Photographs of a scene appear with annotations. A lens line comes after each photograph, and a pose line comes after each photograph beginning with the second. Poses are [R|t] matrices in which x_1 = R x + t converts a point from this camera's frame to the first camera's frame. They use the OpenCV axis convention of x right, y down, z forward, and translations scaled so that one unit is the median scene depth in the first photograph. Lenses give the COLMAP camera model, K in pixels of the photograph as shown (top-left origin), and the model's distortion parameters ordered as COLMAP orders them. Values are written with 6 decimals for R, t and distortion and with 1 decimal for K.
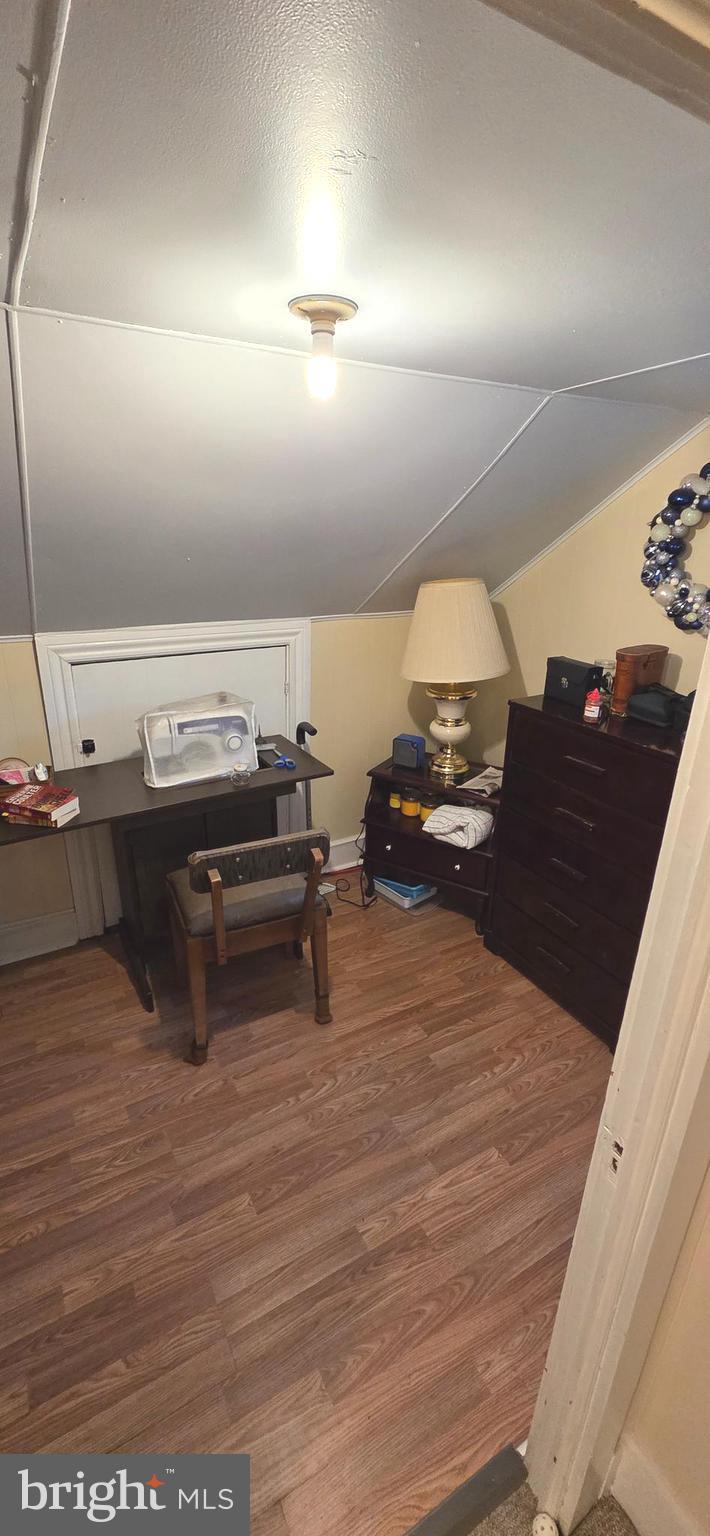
lens RADIAL K [[634.4, 0, 350.7], [0, 634.4, 767.6], [0, 0, 1]] dist [0.003820, -0.000792]
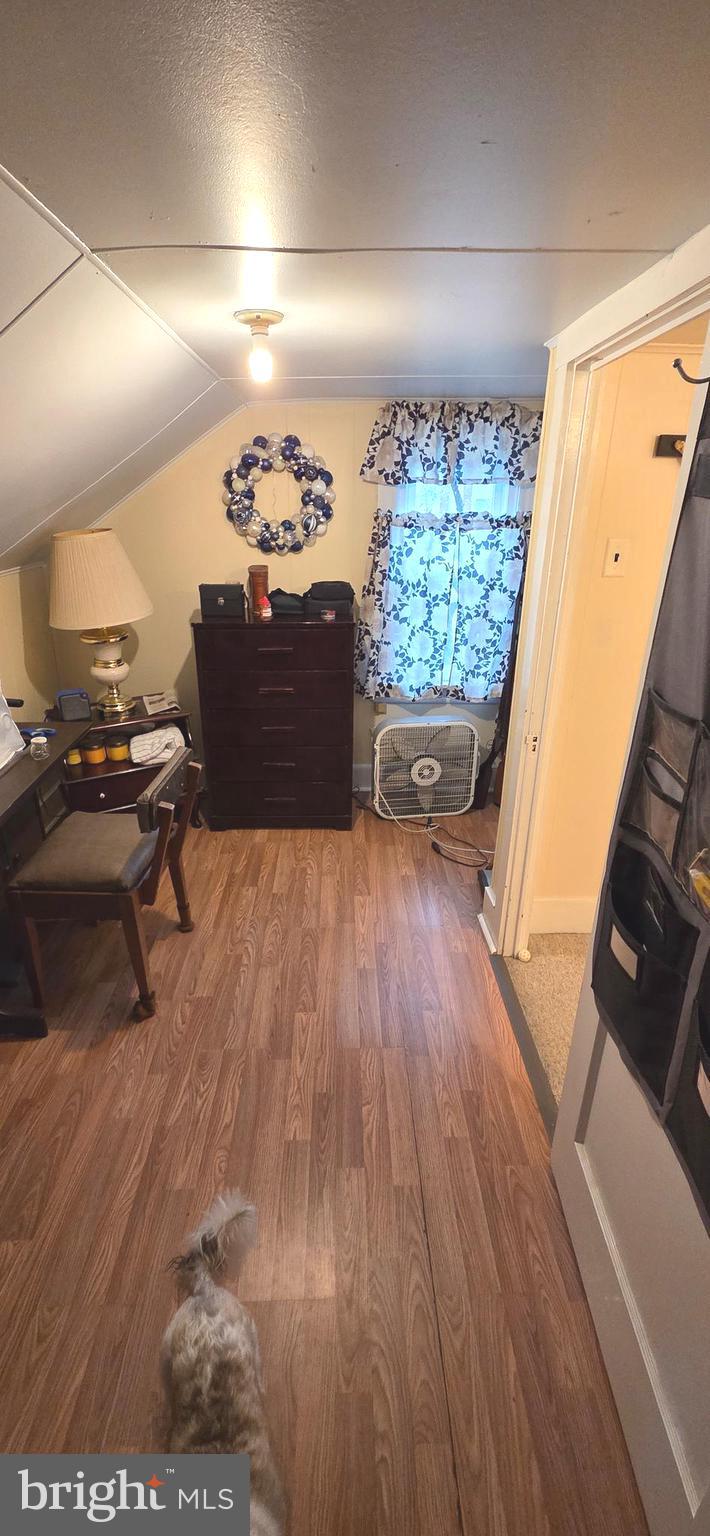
lens RADIAL K [[634.4, 0, 352.0], [0, 634.4, 772.1], [0, 0, 1]] dist [0.003820, -0.000792]
pose [[0.462867, -0.363887, 0.808295, -0.797962], [0.317937, 0.919336, 0.231811, -0.028446], [-0.827448, 0.149689, 0.541224, 0.121415]]
